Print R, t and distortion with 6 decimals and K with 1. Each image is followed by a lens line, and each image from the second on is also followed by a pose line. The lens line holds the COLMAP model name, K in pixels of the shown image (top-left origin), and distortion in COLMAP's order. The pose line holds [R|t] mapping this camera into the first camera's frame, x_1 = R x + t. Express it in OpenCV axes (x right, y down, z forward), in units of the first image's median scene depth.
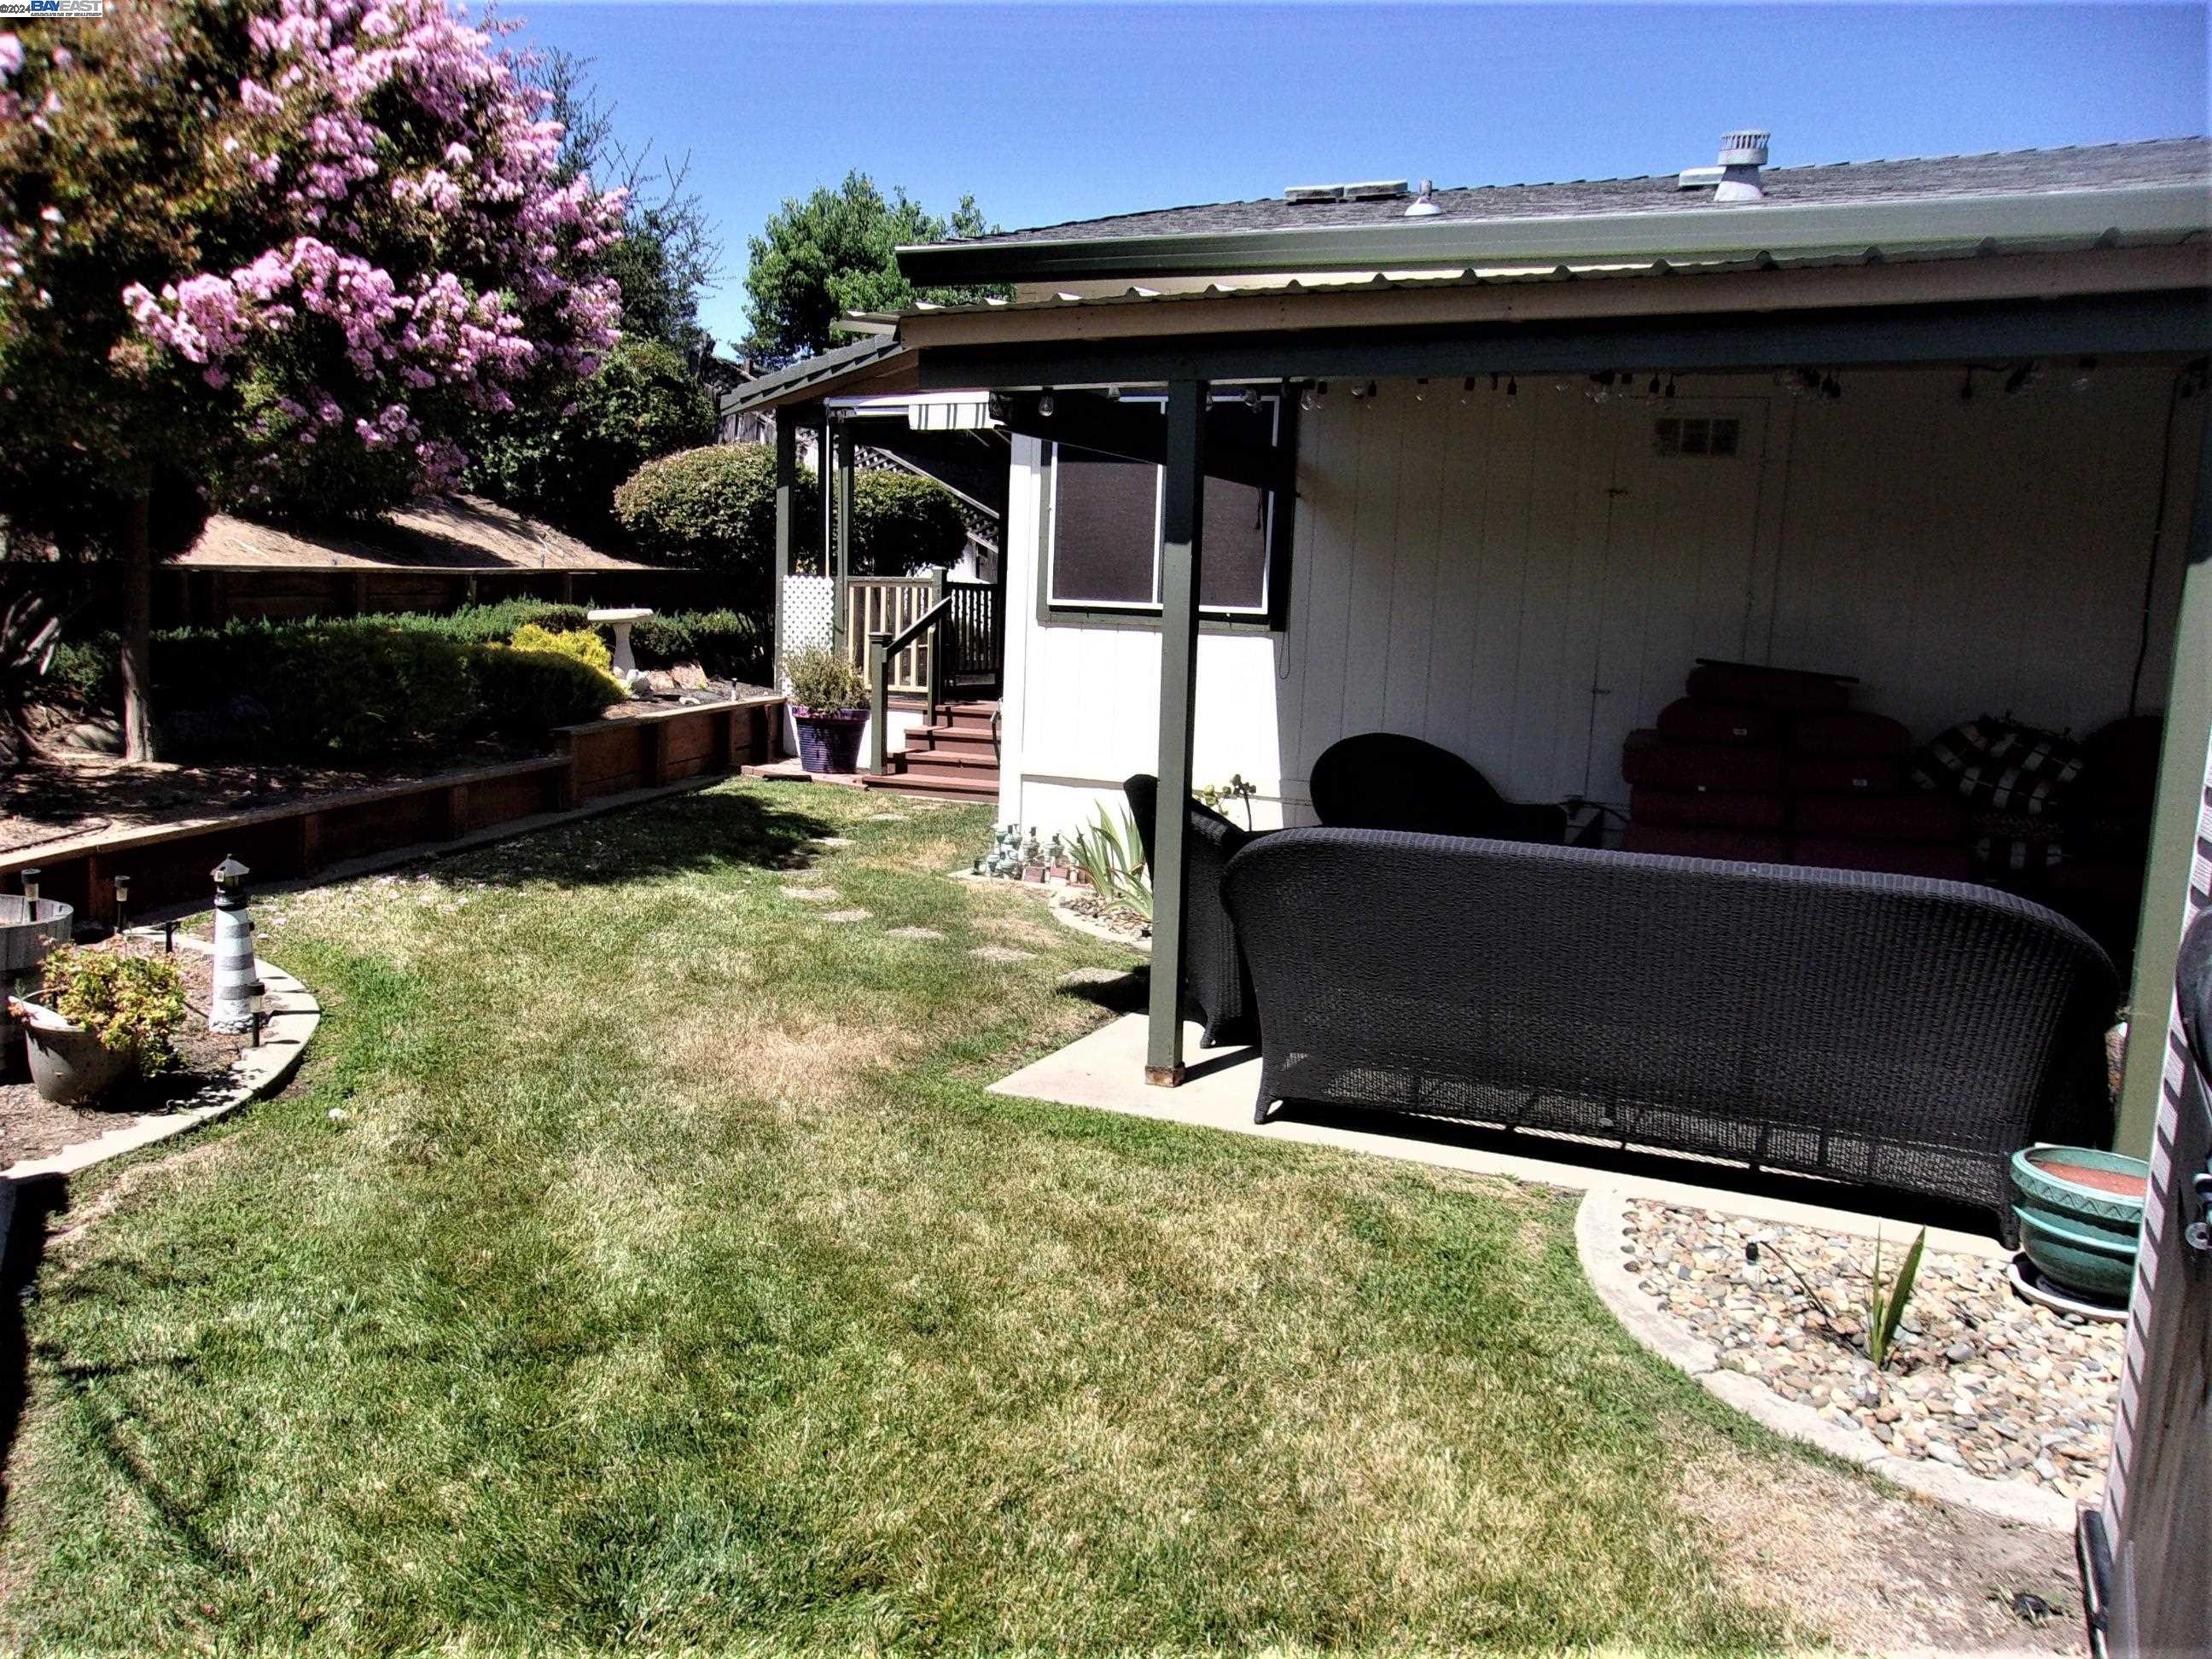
lens RADIAL K [[1652.4, 0, 1105.2], [0, 1652.4, 825.7], [0, 0, 1]] dist [-0.031351, 0.032992]
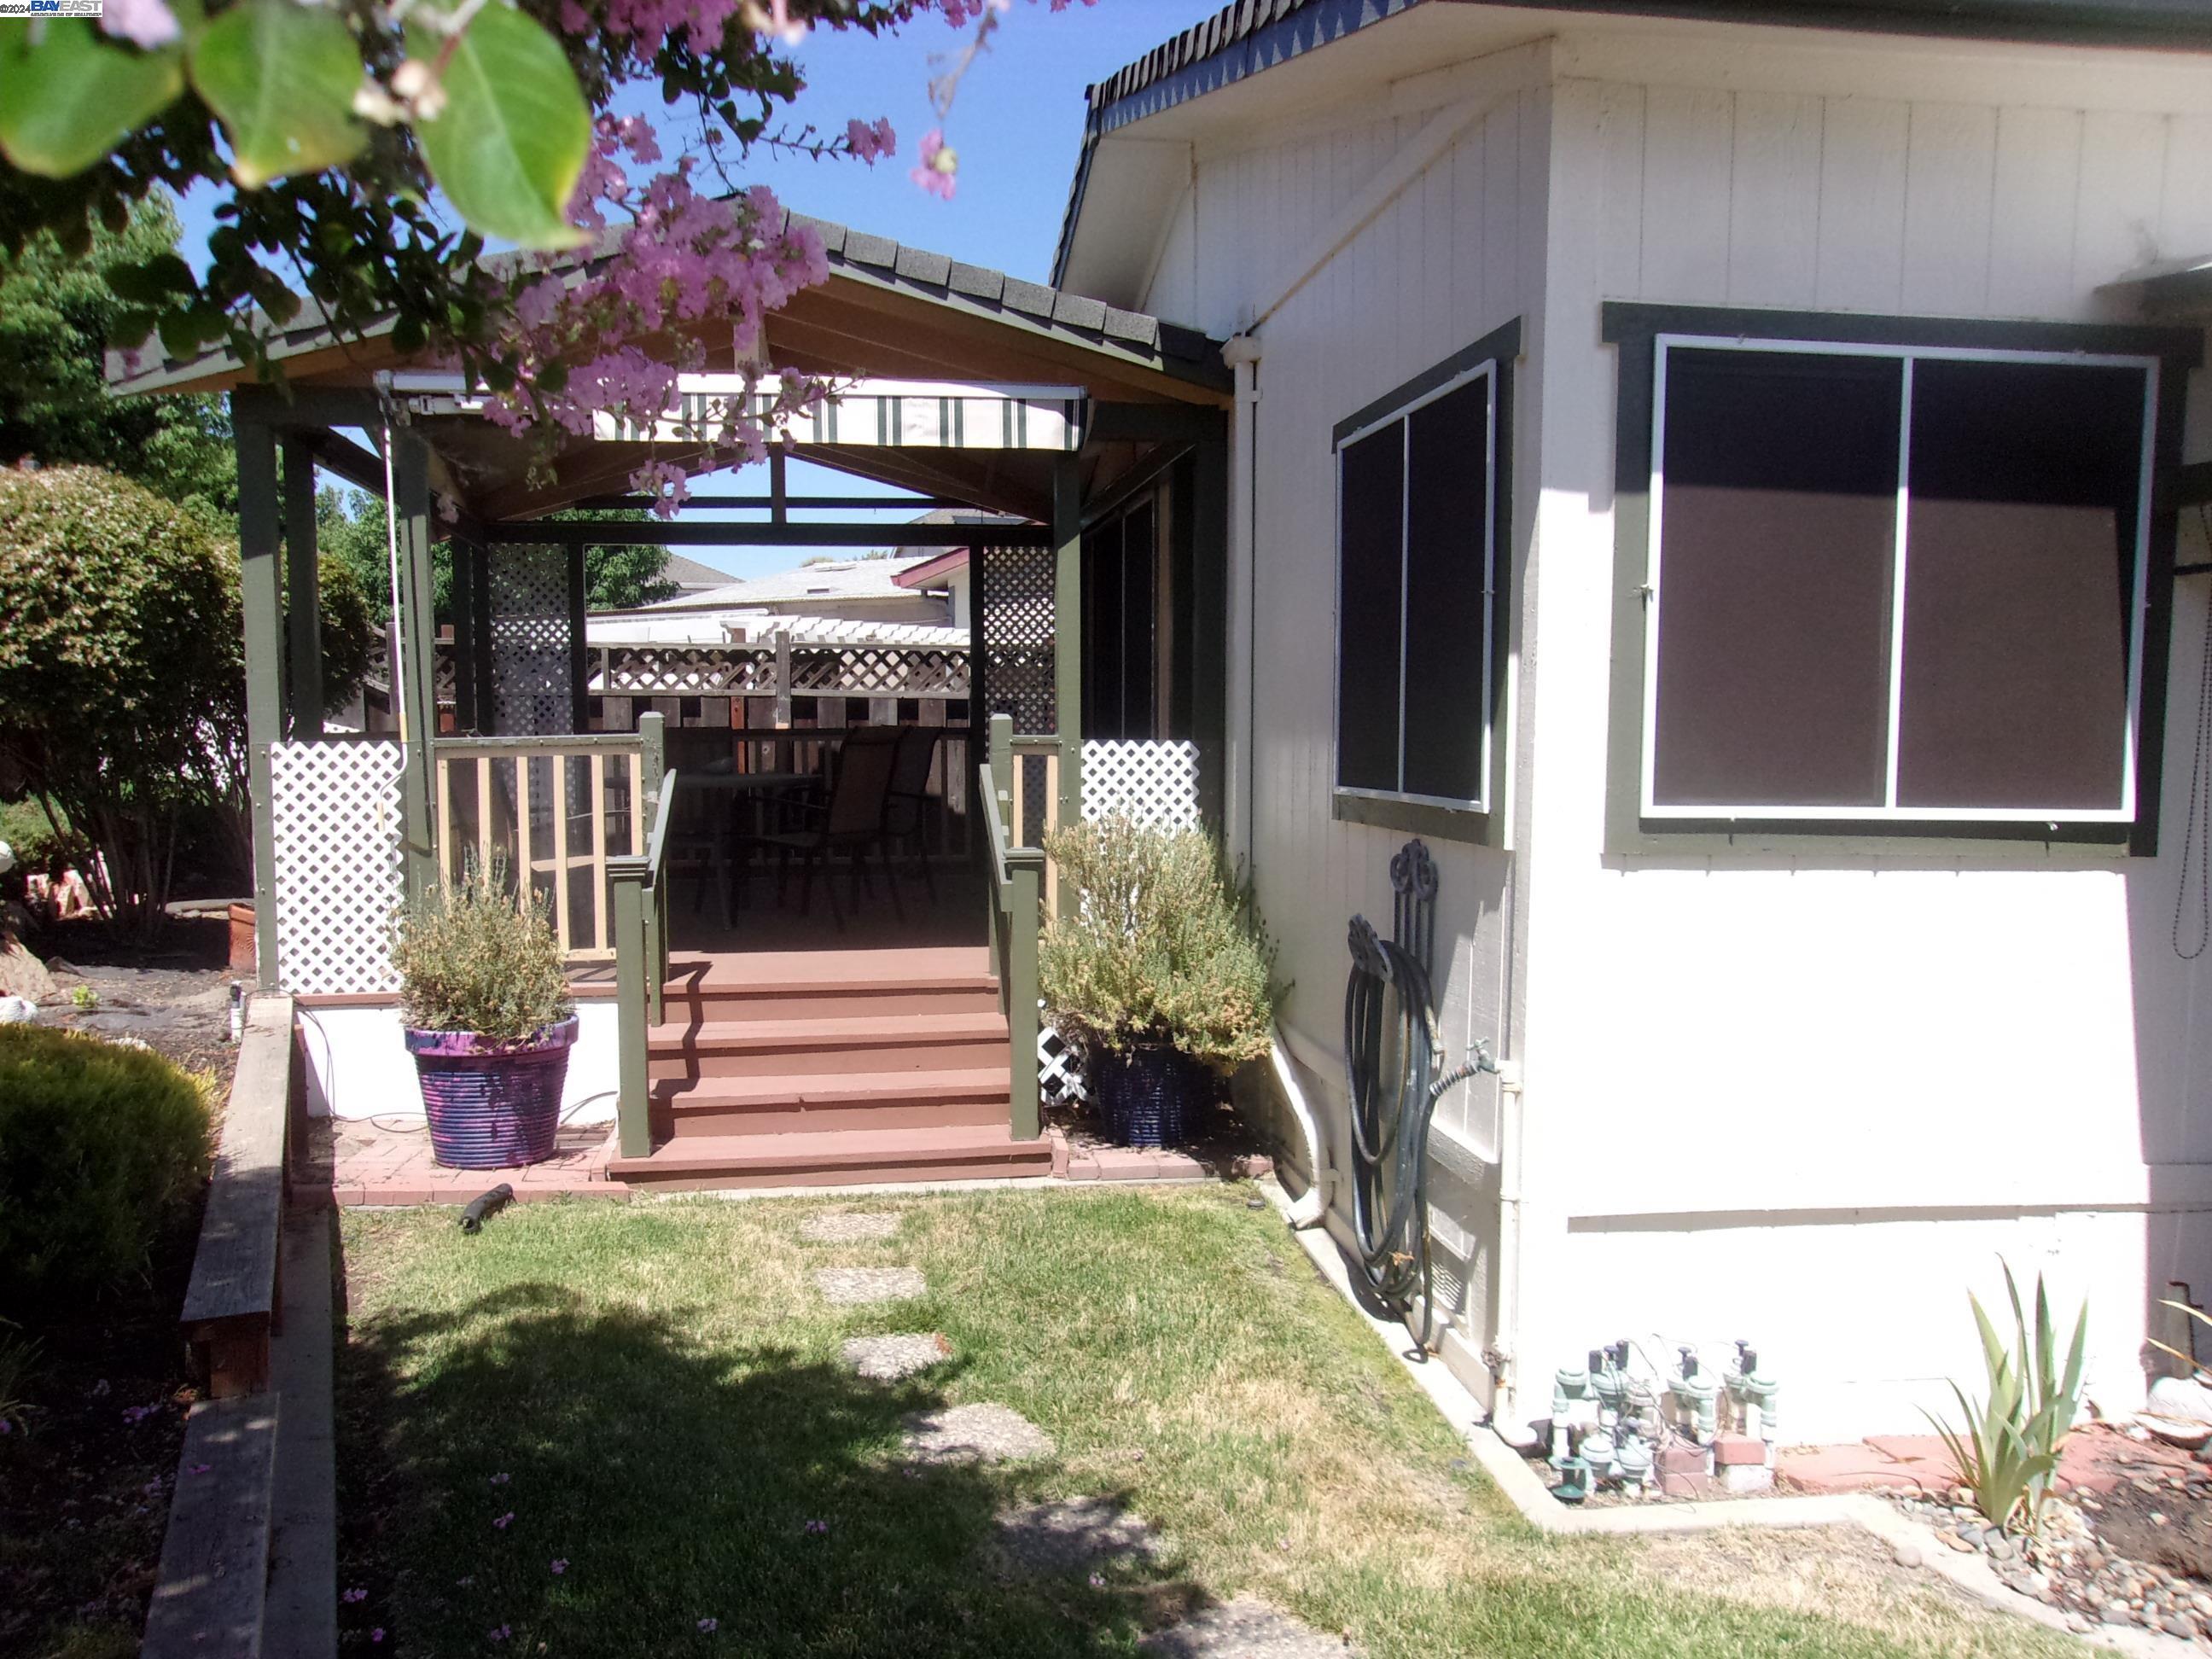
lens RADIAL K [[1766.4, 0, 1146.7], [0, 1766.4, 855.7], [0, 0, 1]] dist [-0.041097, 0.053455]
pose [[0.850284, -0.076346, 0.520758, -0.267580], [0.102138, 0.994549, -0.020962, -0.090244], [-0.516319, 0.071013, 0.853447, 0.479935]]
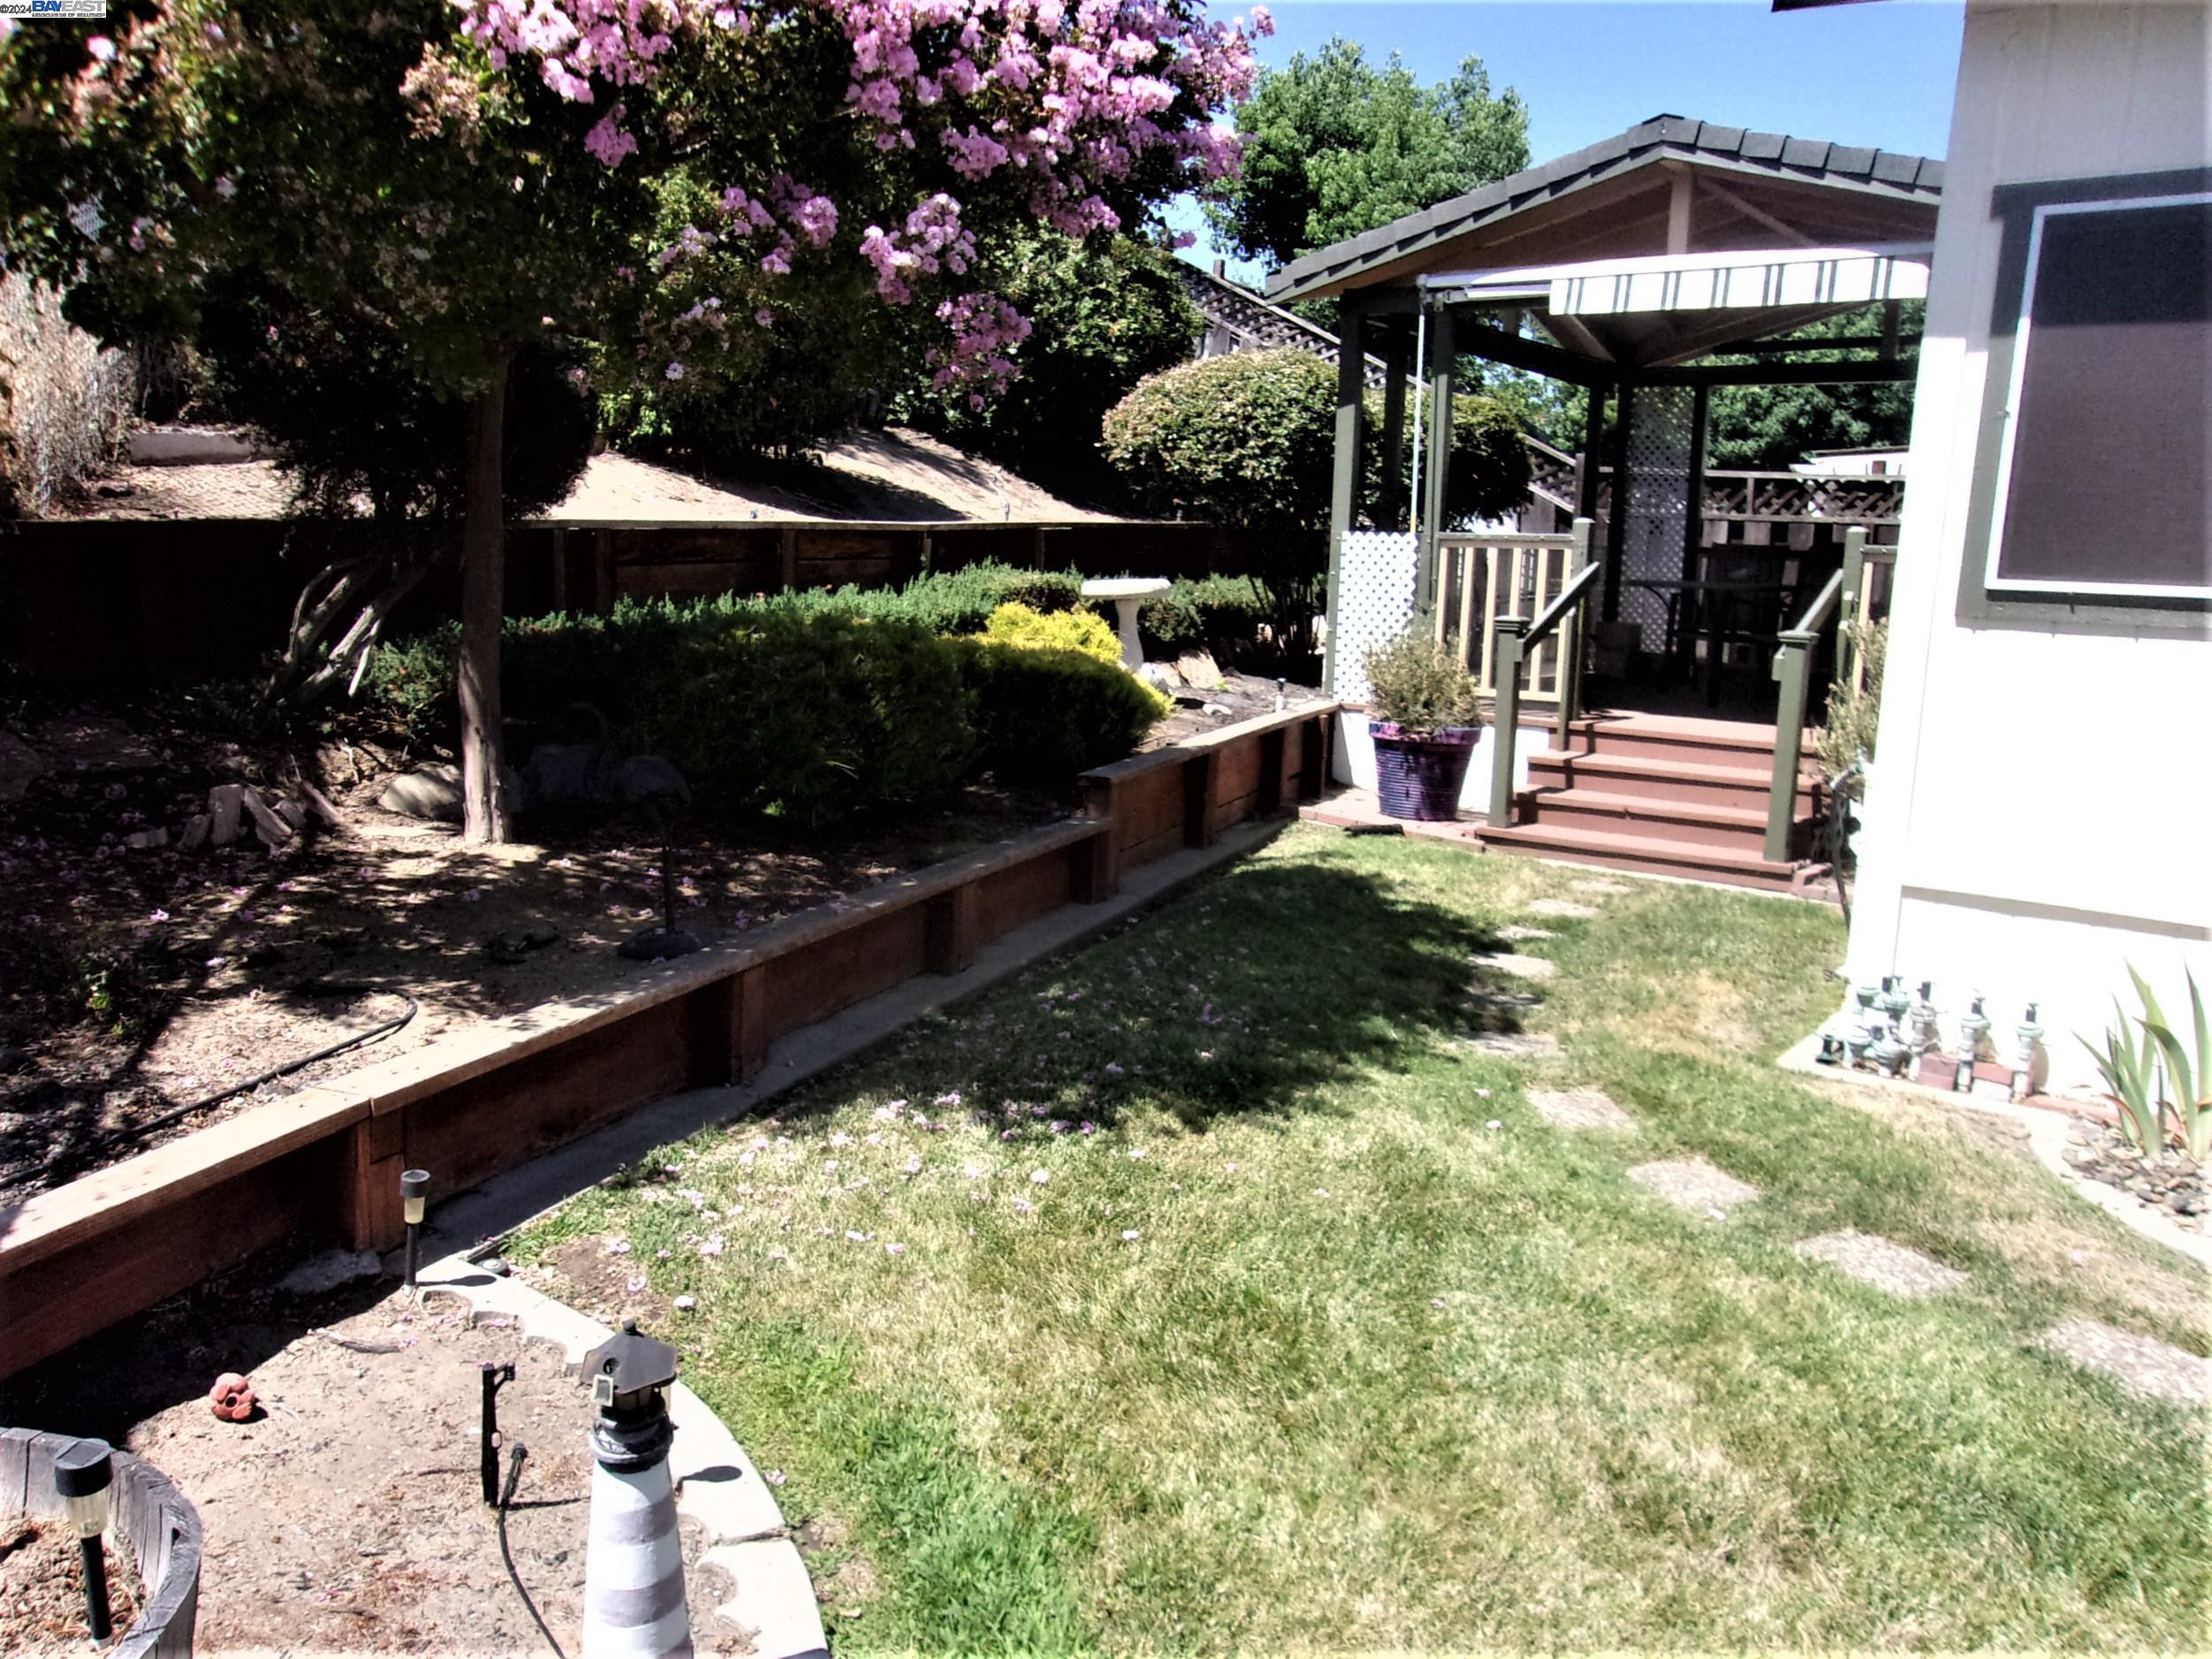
lens RADIAL K [[1766.5, 0, 1146.7], [0, 1766.5, 855.8], [0, 0, 1]] dist [-0.041097, 0.053455]
pose [[0.980668, 0.031548, -0.193120, -0.137662], [-0.024923, 0.999018, 0.036638, -0.041208], [0.194086, -0.031117, 0.980491, 0.255231]]
